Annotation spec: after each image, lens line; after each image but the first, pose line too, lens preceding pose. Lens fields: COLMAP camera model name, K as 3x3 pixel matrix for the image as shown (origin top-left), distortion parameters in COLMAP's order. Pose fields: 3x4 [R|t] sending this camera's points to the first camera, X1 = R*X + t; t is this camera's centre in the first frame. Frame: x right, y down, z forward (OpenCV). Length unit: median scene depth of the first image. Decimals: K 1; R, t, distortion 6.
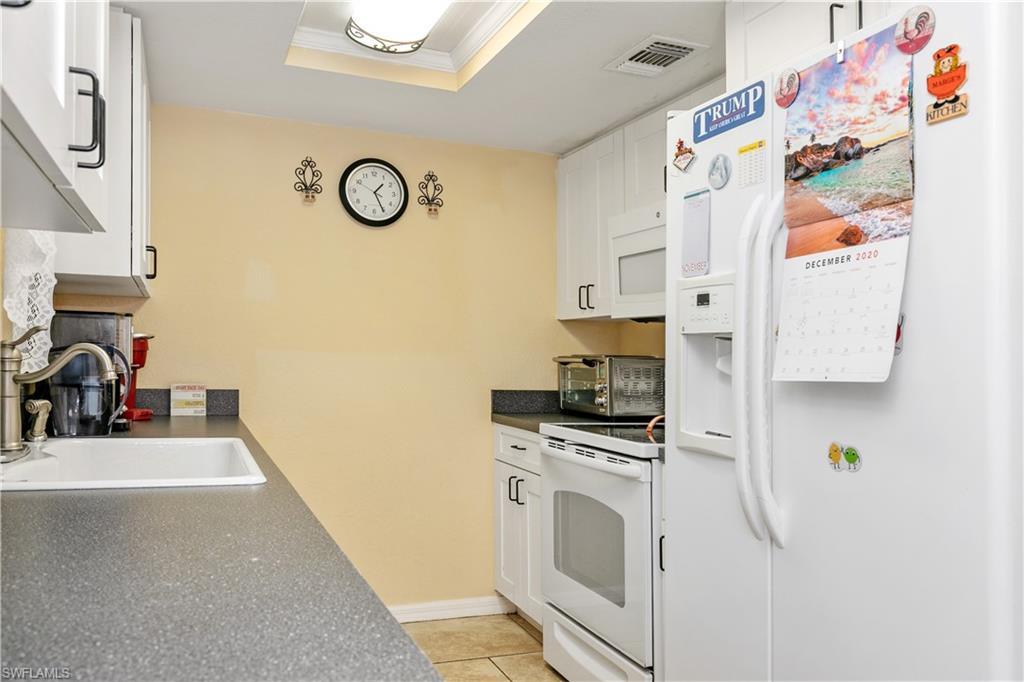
lens RADIAL K [[824.9, 0, 513.0], [0, 824.9, 352.0], [0, 0, 1]] dist [0.010751, 0.002920]
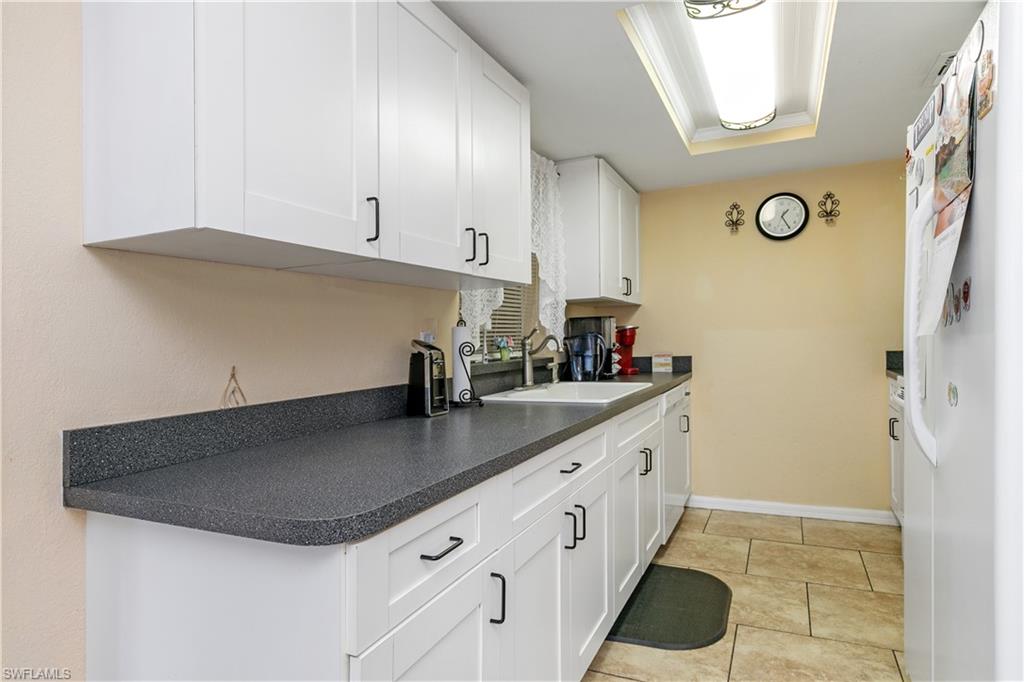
lens RADIAL K [[575.7, 0, 512.3], [0, 575.7, 335.1], [0, 0, 1]] dist [-0.001417, -0.000161]
pose [[0.679193, -0.052341, -0.732091, 0.272354], [0.055157, 0.998273, -0.020201, 0.008195], [0.731884, -0.026659, 0.680907, -0.035023]]
